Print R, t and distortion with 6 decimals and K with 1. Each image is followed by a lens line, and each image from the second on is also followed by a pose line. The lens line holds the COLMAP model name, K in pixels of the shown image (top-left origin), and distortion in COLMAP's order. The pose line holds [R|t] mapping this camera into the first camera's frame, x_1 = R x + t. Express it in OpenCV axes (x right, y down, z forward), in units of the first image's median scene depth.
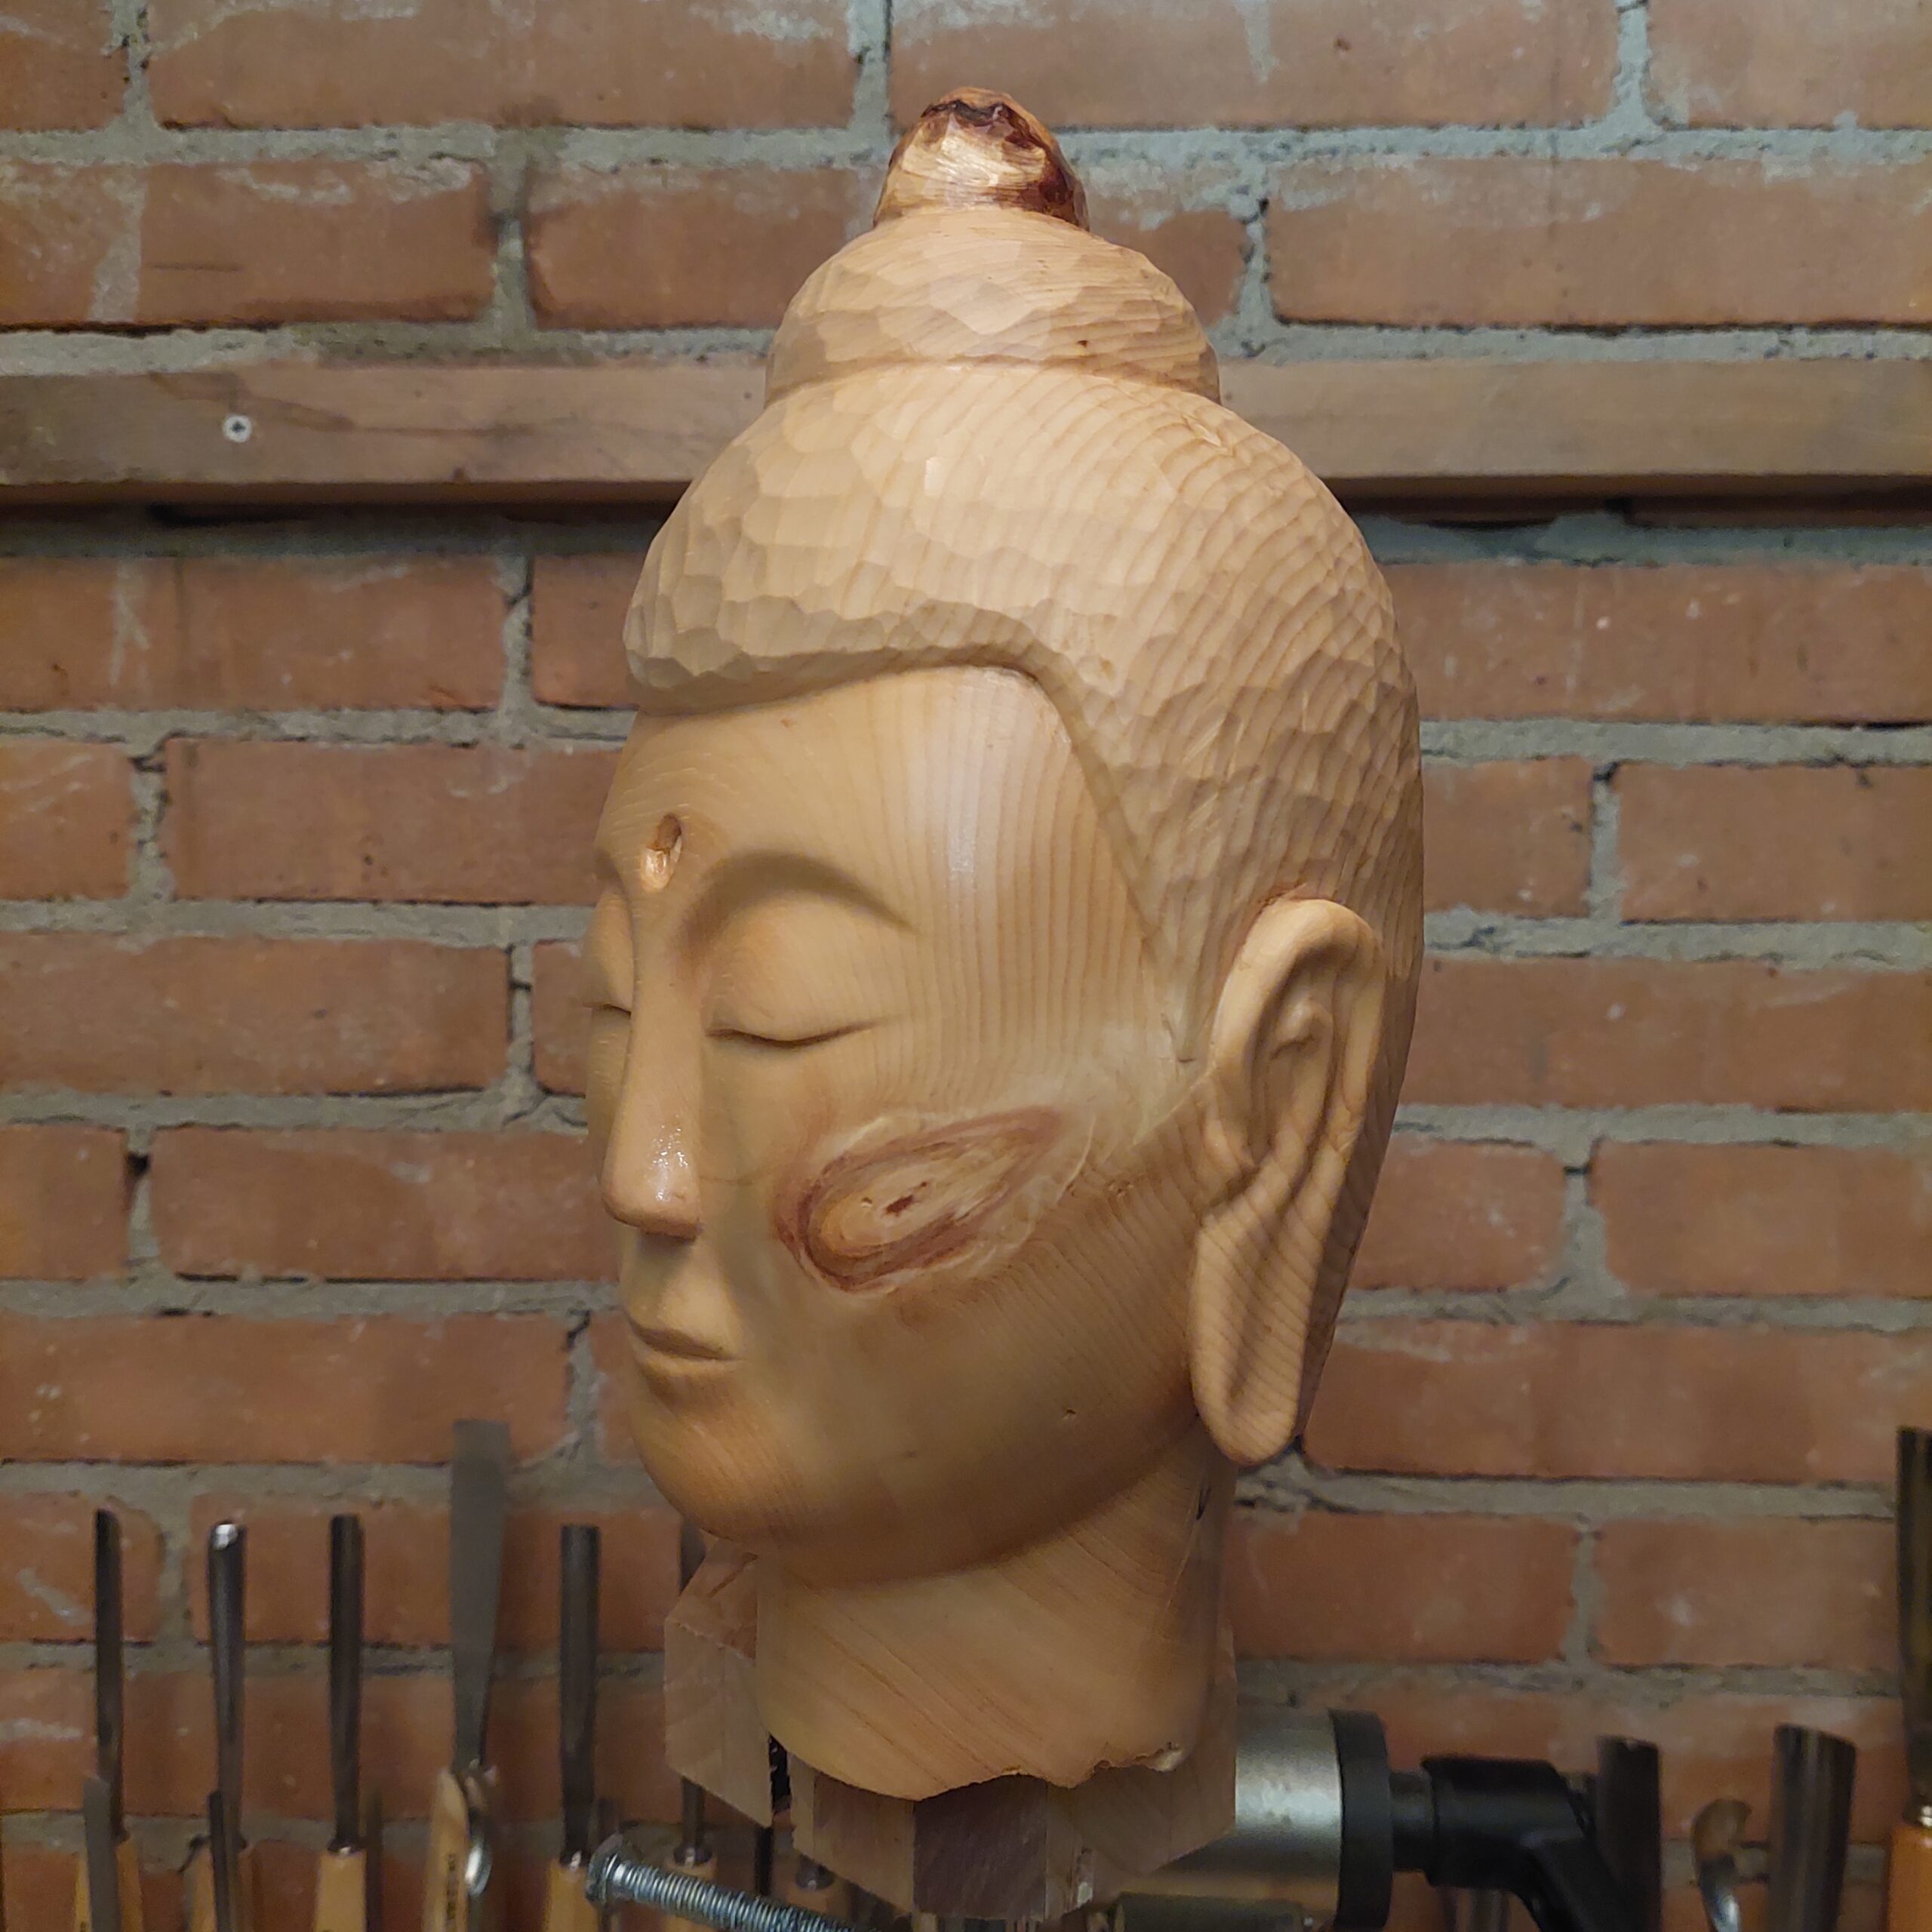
lens RADIAL K [[1987.8, 0, 950.5], [0, 1987.8, 976.1], [0, 0, 1]] dist [0.059520, -0.092869]
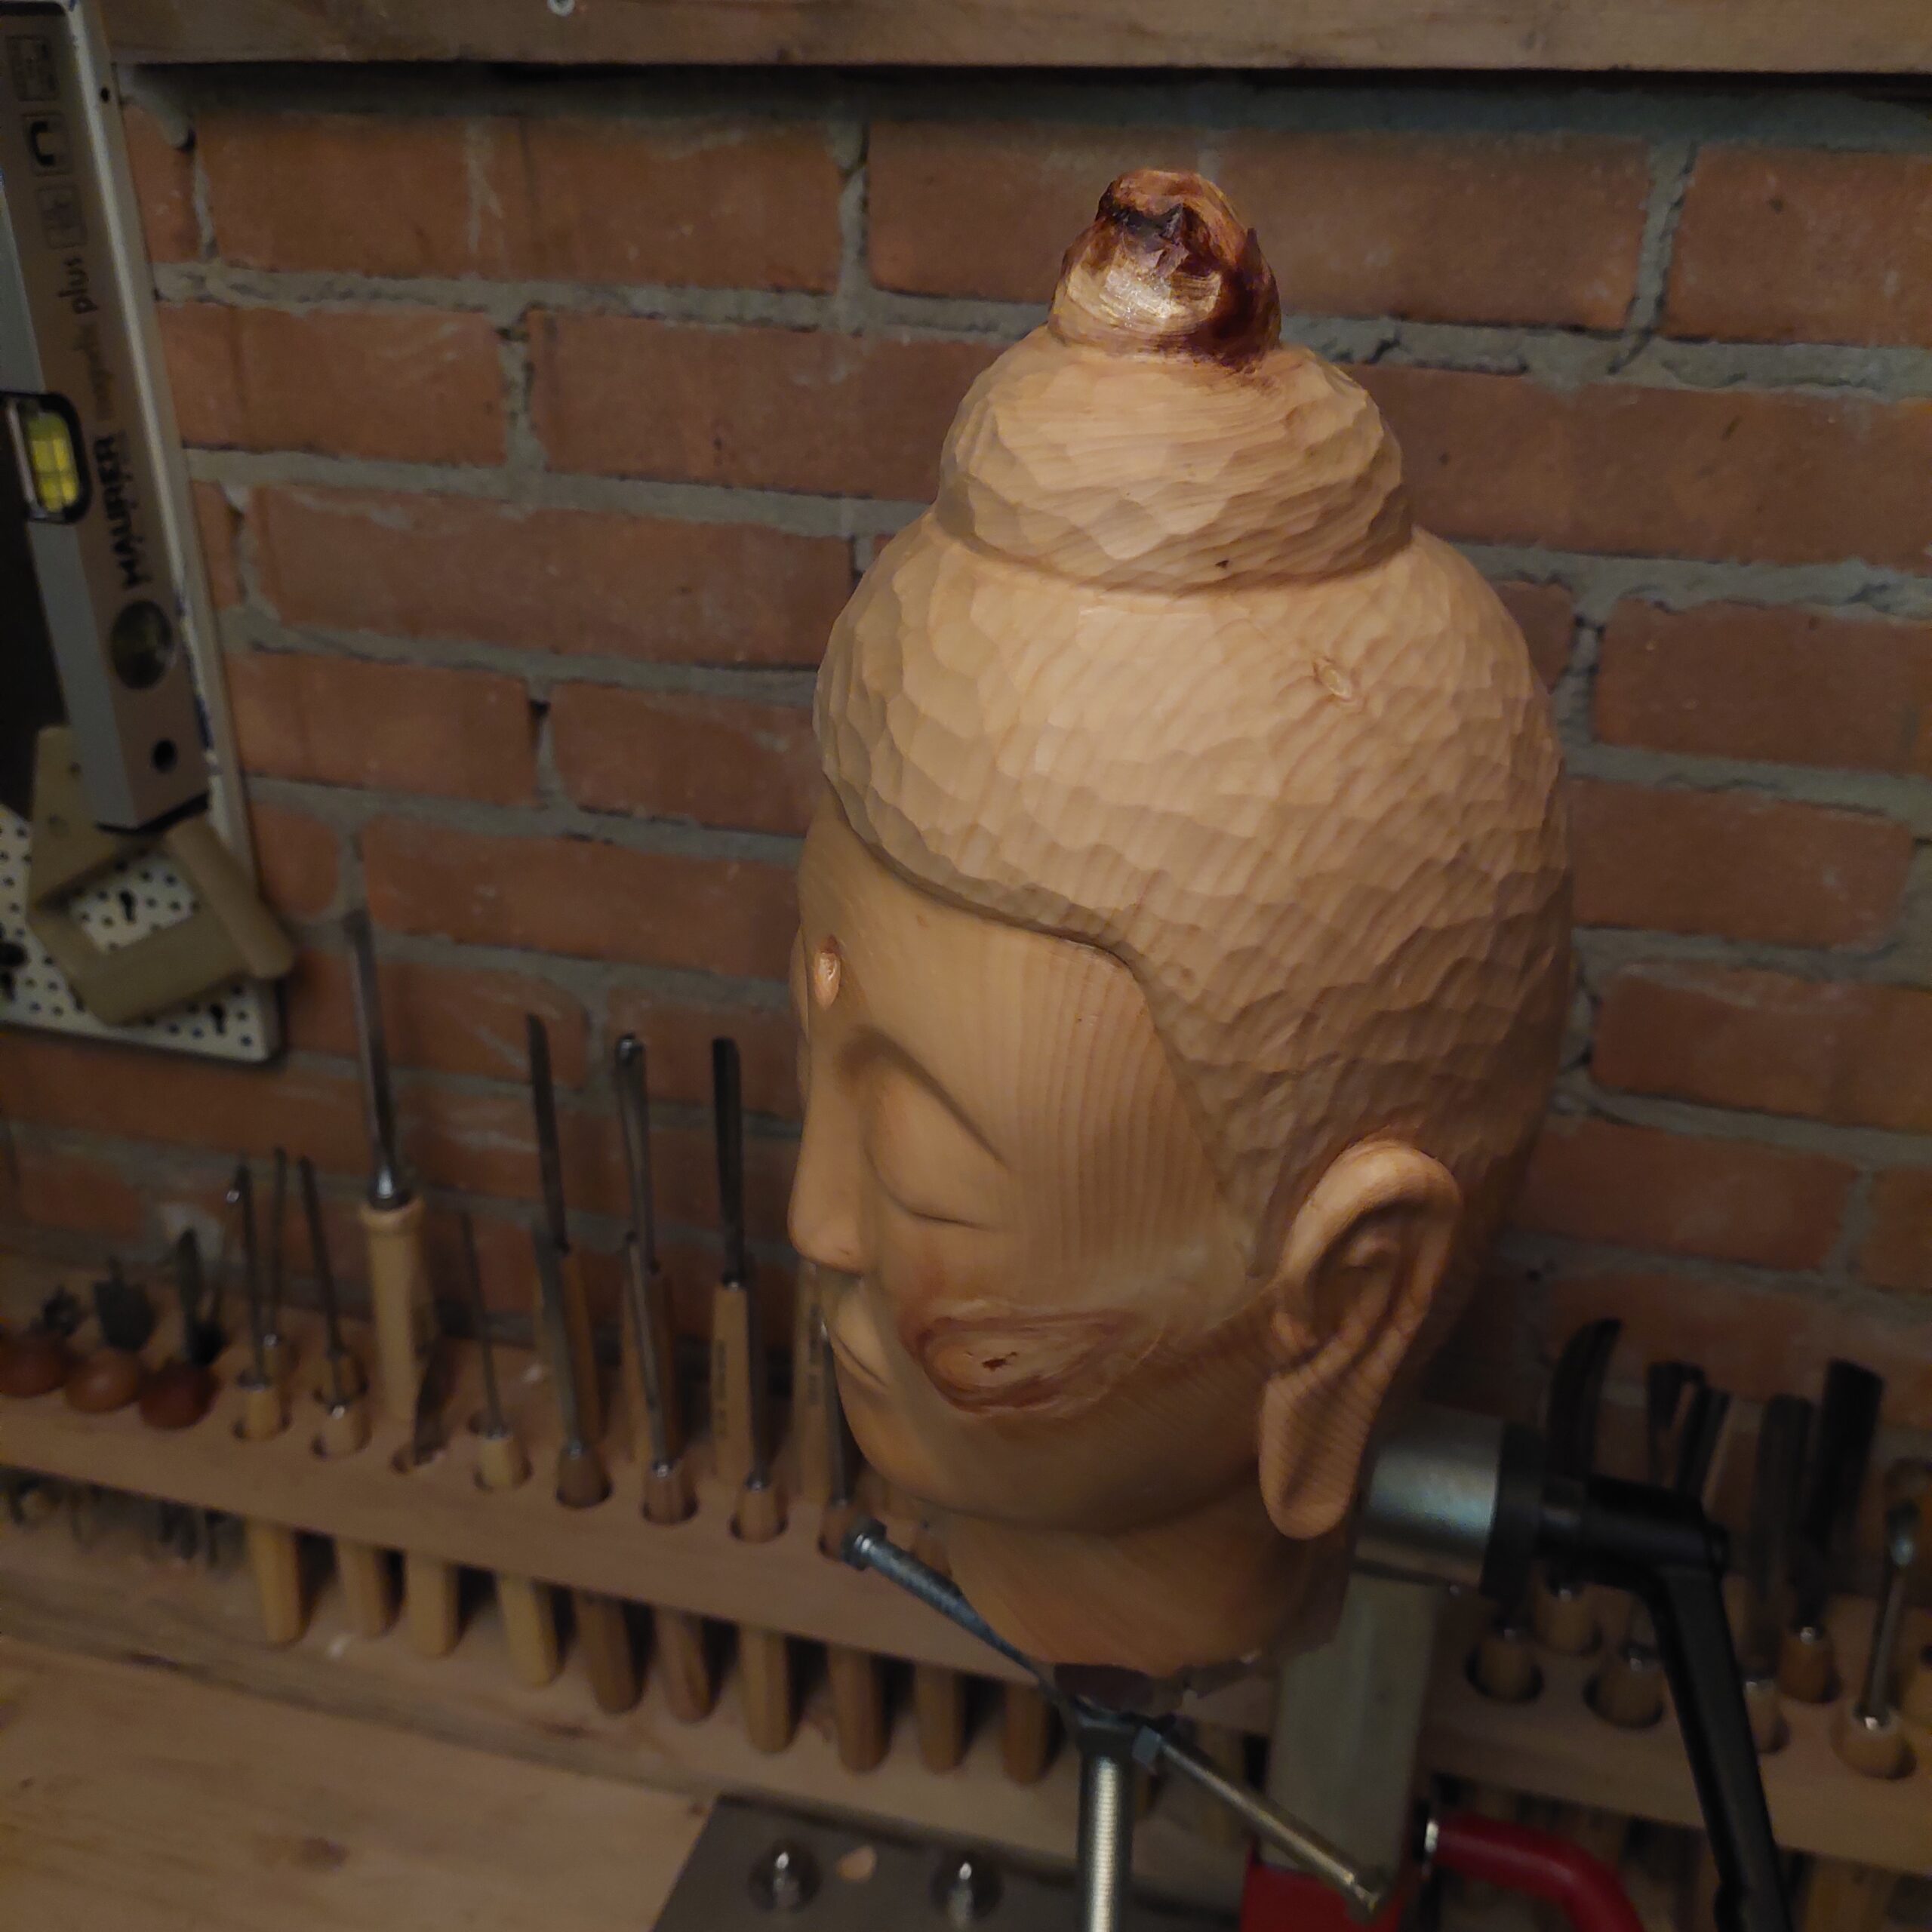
lens RADIAL K [[1987.8, 0, 950.5], [0, 1987.8, 976.1], [0, 0, 1]] dist [0.059520, -0.092869]
pose [[0.970267, 0.100647, -0.220119, 0.161348], [0.000609, 0.908423, 0.418051, -0.509103], [0.242037, -0.405755, 0.881352, 0.041146]]
